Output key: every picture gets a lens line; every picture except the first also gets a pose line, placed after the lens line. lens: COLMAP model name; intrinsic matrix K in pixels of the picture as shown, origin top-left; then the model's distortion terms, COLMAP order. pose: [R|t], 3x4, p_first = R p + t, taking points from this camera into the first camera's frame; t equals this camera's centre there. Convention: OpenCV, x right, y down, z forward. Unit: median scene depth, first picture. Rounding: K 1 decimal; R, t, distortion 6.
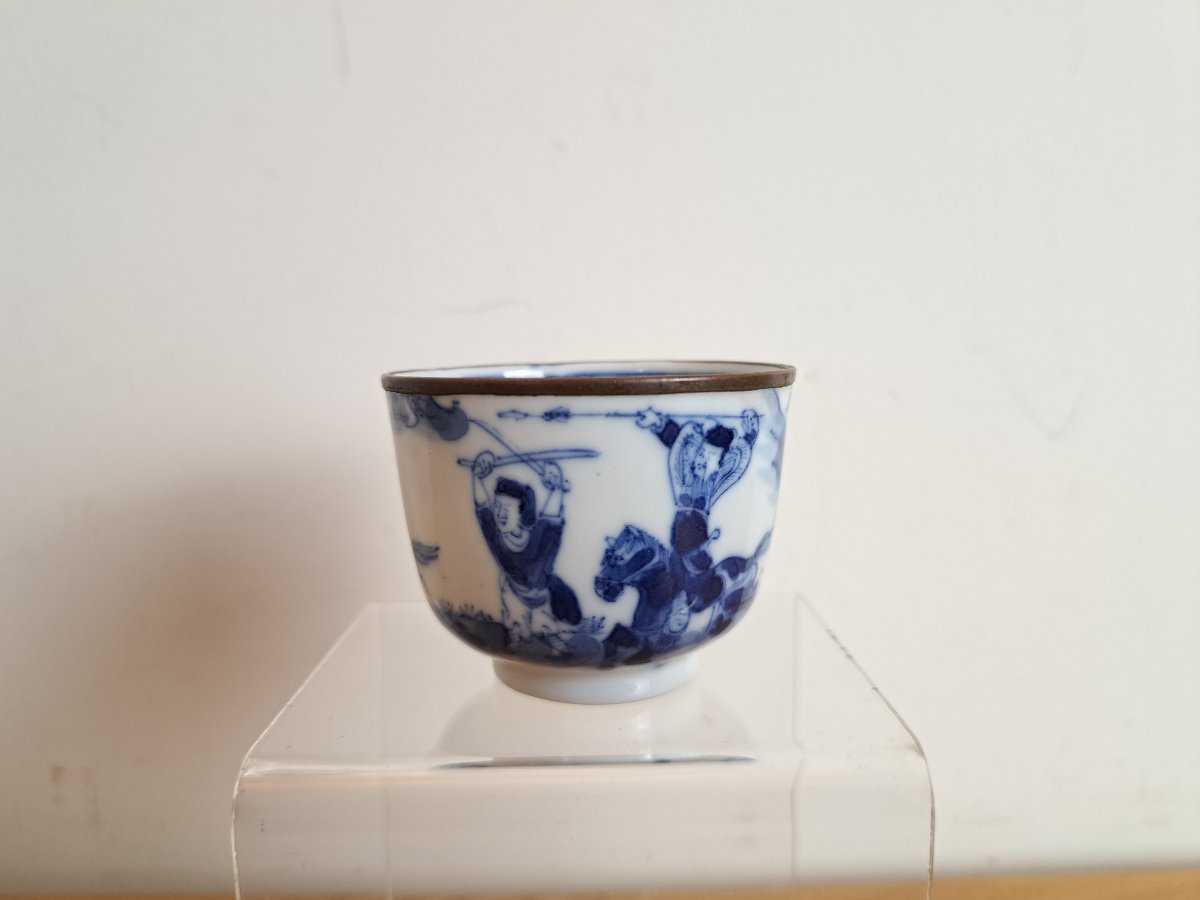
lens RADIAL K [[892.2, 0, 600.0], [0, 892.2, 450.0], [0, 0, 1]] dist [-0.037018, 0.001658]
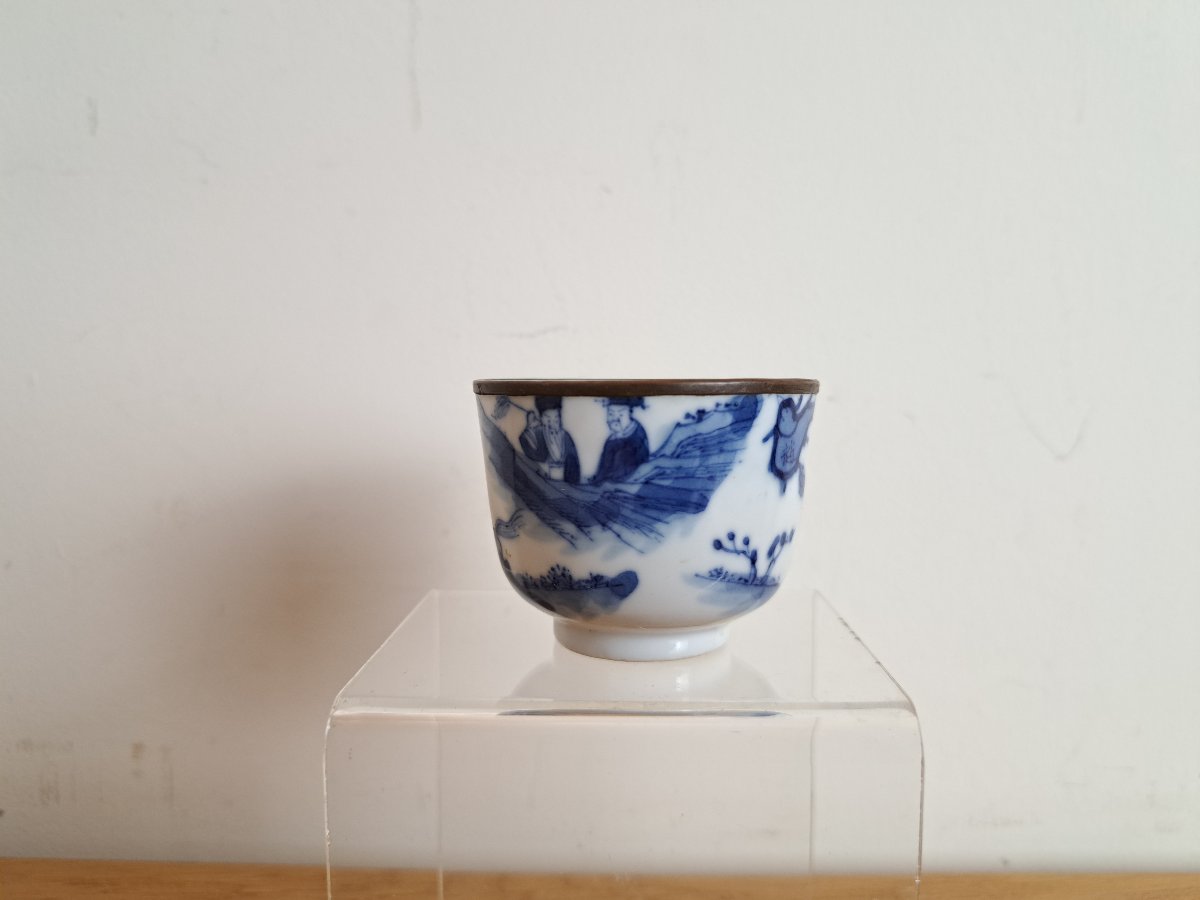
lens RADIAL K [[892.2, 0, 600.0], [0, 892.2, 450.0], [0, 0, 1]] dist [-0.037018, 0.001658]
pose [[0.998904, 0.017043, -0.043595, -0.001253], [-0.018764, 0.999049, -0.039370, 0.050408], [0.042883, 0.040144, 0.998273, -0.170531]]
